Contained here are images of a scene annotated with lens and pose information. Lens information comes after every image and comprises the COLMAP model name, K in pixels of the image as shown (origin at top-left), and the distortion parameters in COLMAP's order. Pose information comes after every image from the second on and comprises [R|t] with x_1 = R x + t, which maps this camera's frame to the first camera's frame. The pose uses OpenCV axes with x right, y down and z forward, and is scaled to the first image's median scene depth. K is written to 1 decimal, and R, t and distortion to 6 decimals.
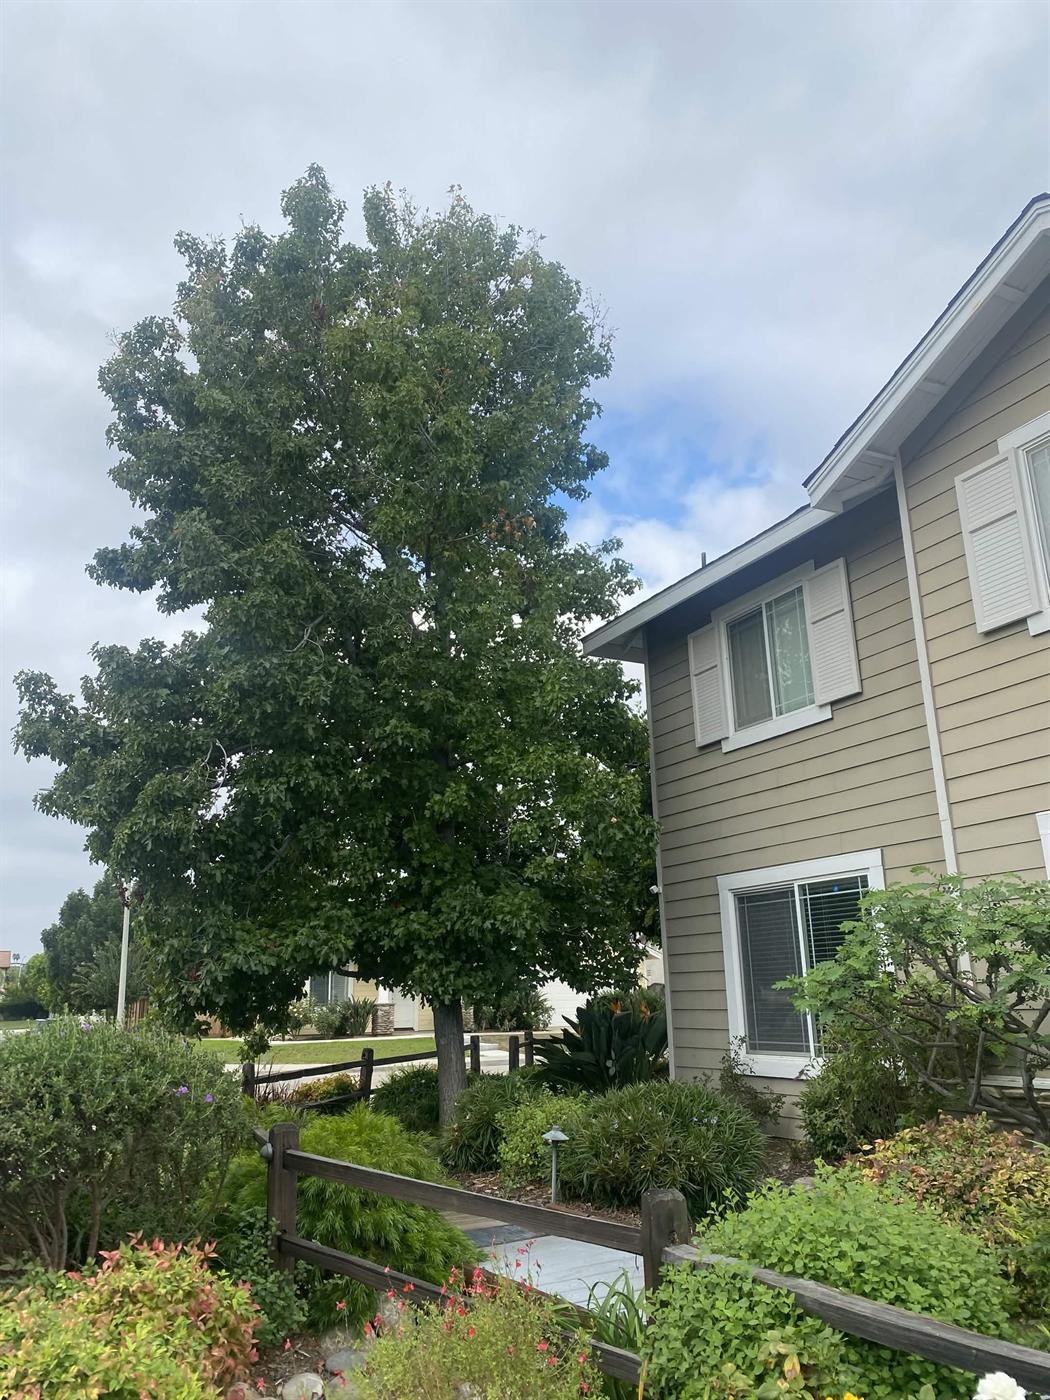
lens RADIAL K [[1082.9, 0, 525.0], [0, 1082.9, 700.0], [0, 0, 1]] dist [0.002166, 0.000876]
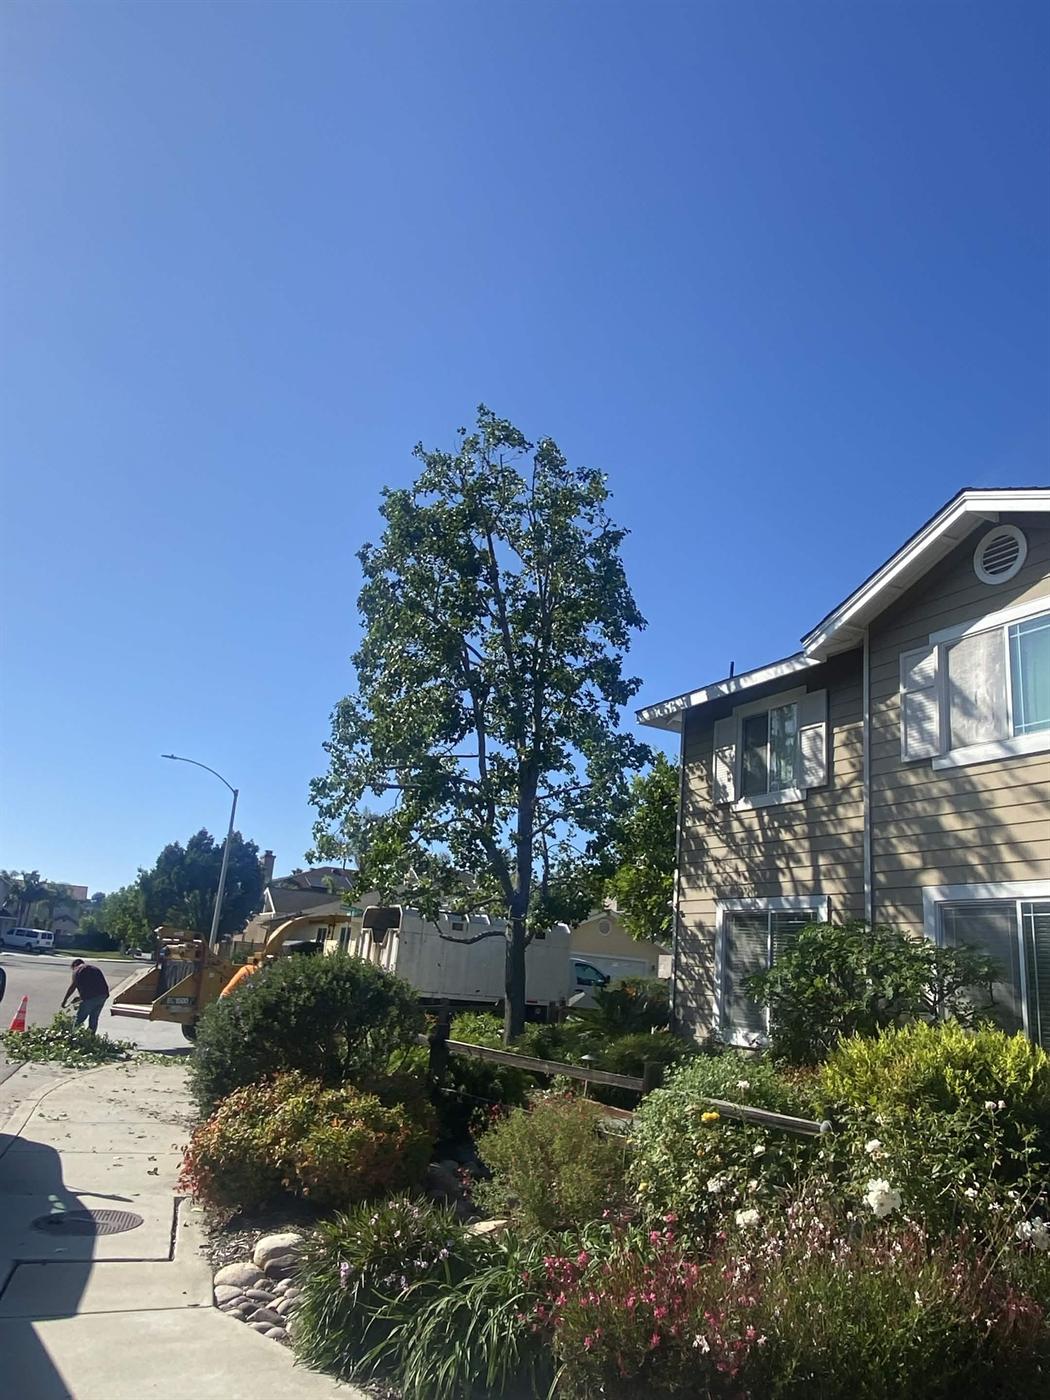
lens RADIAL K [[1007.8, 0, 525.0], [0, 1007.8, 700.0], [0, 0, 1]] dist [0.046196, -0.066749]
pose [[0.989779, 0.125618, -0.067511, -0.011527], [-0.126729, 0.991860, -0.012409, -0.049073], [0.065402, 0.020838, 0.997641, -0.371468]]
